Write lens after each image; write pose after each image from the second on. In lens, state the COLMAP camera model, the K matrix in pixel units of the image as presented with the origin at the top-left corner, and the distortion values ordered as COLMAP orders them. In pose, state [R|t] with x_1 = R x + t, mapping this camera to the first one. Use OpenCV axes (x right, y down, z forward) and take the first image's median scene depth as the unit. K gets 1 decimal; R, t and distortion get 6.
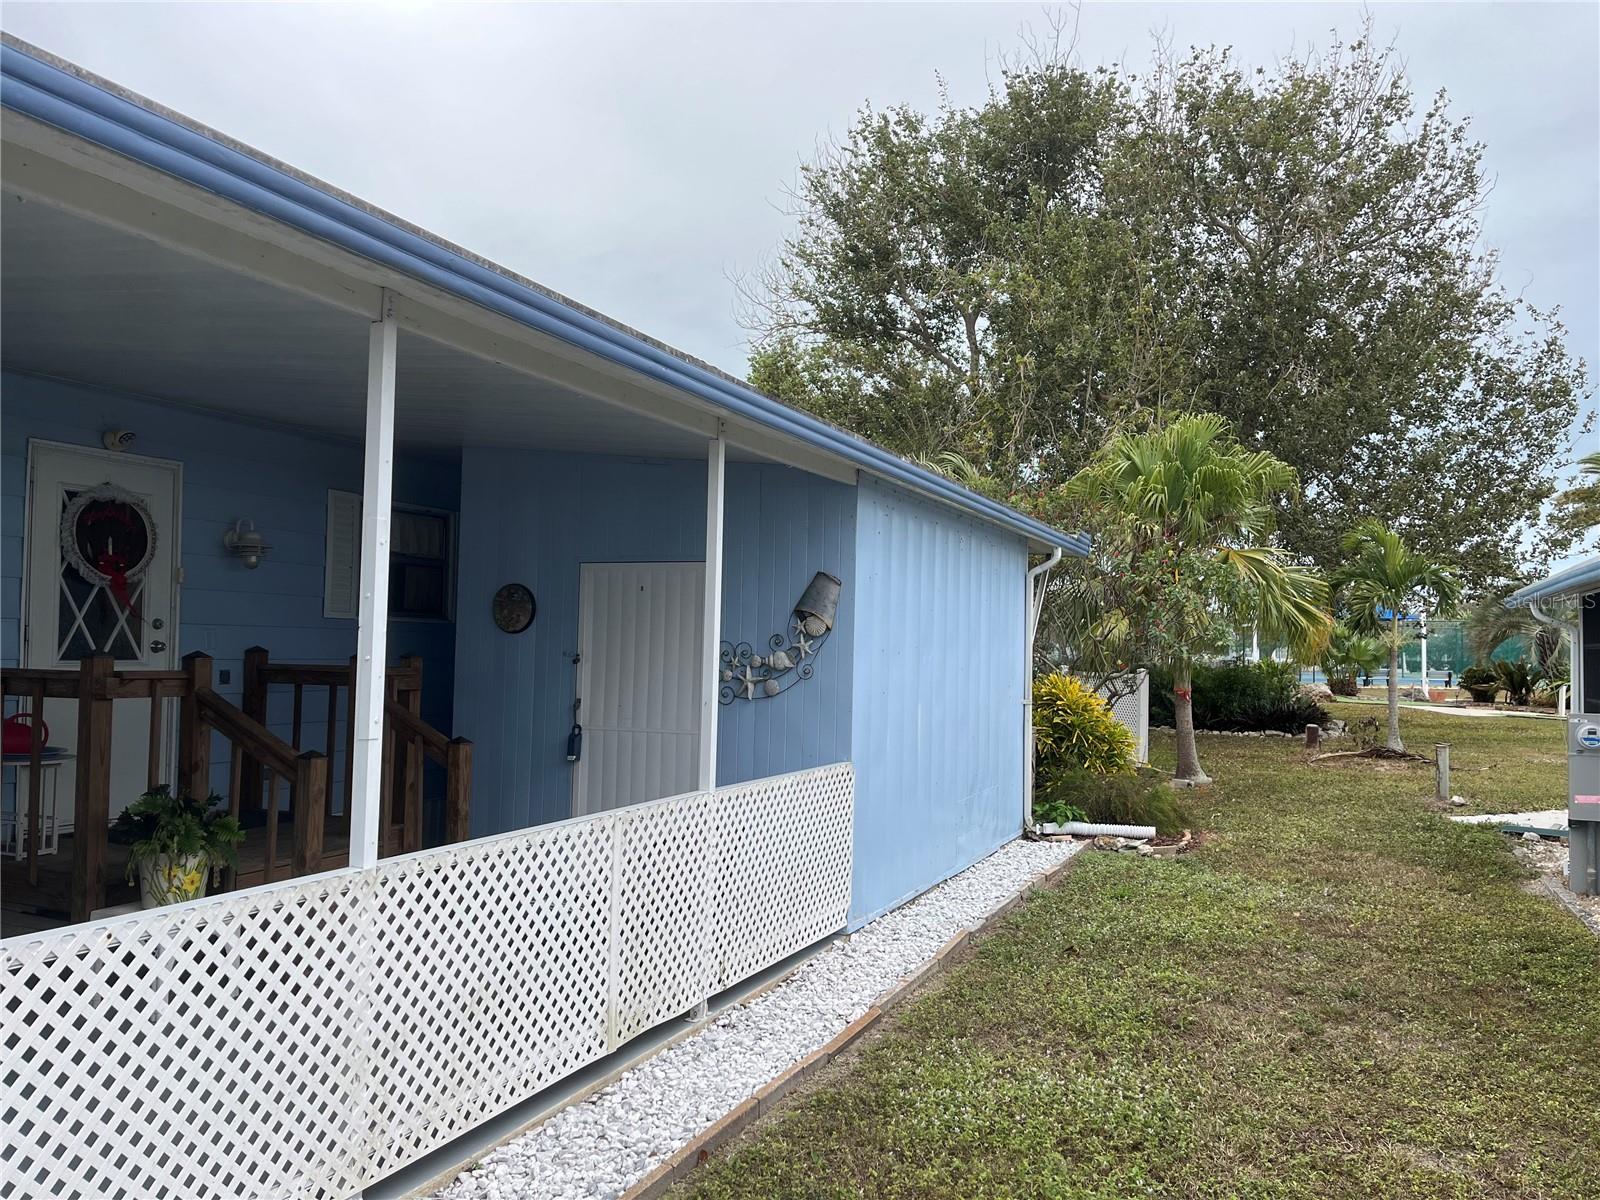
lens RADIAL K [[1195.6, 0, 797.5], [0, 1195.6, 590.3], [0, 0, 1]] dist [0.062376, -0.068877]
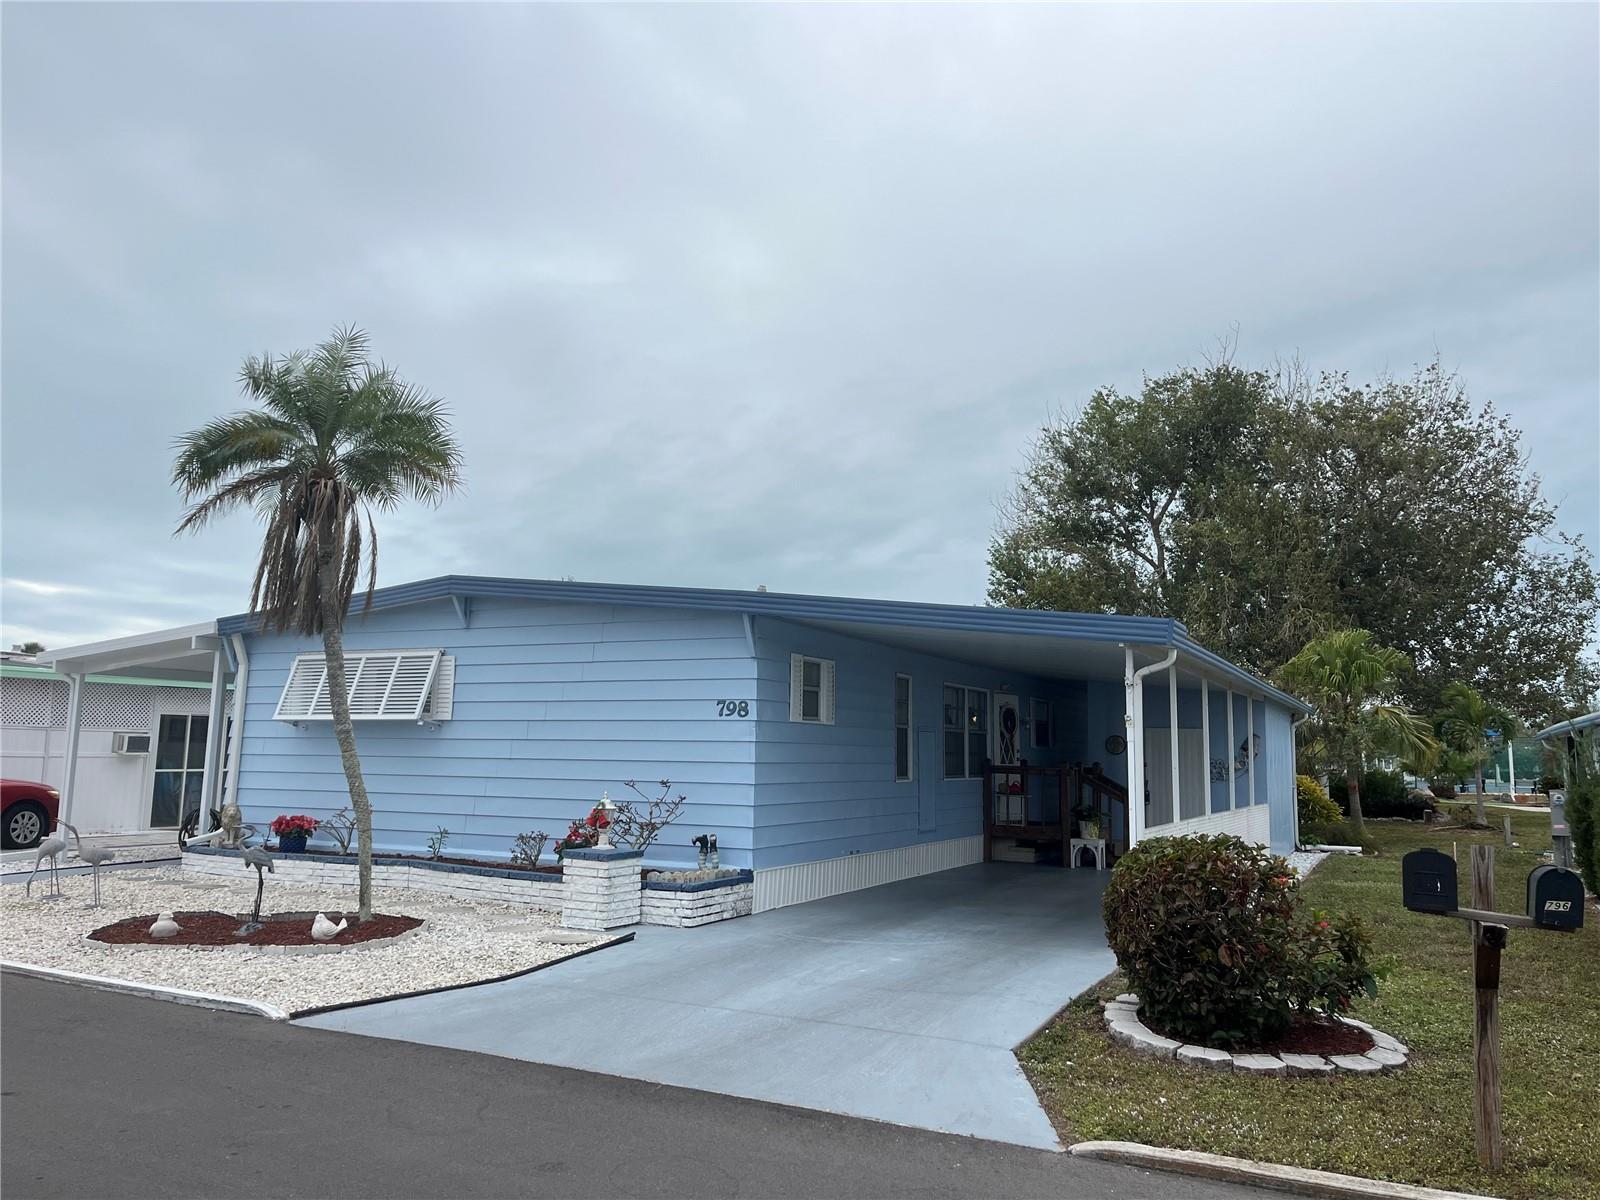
lens RADIAL K [[1195.6, 0, 797.5], [0, 1195.6, 590.3], [0, 0, 1]] dist [0.062376, -0.068877]
pose [[0.998305, -0.009478, -0.057418, -0.248179], [0.004148, 0.995727, -0.092253, -0.025688], [0.058047, 0.091859, 0.994079, -0.530945]]
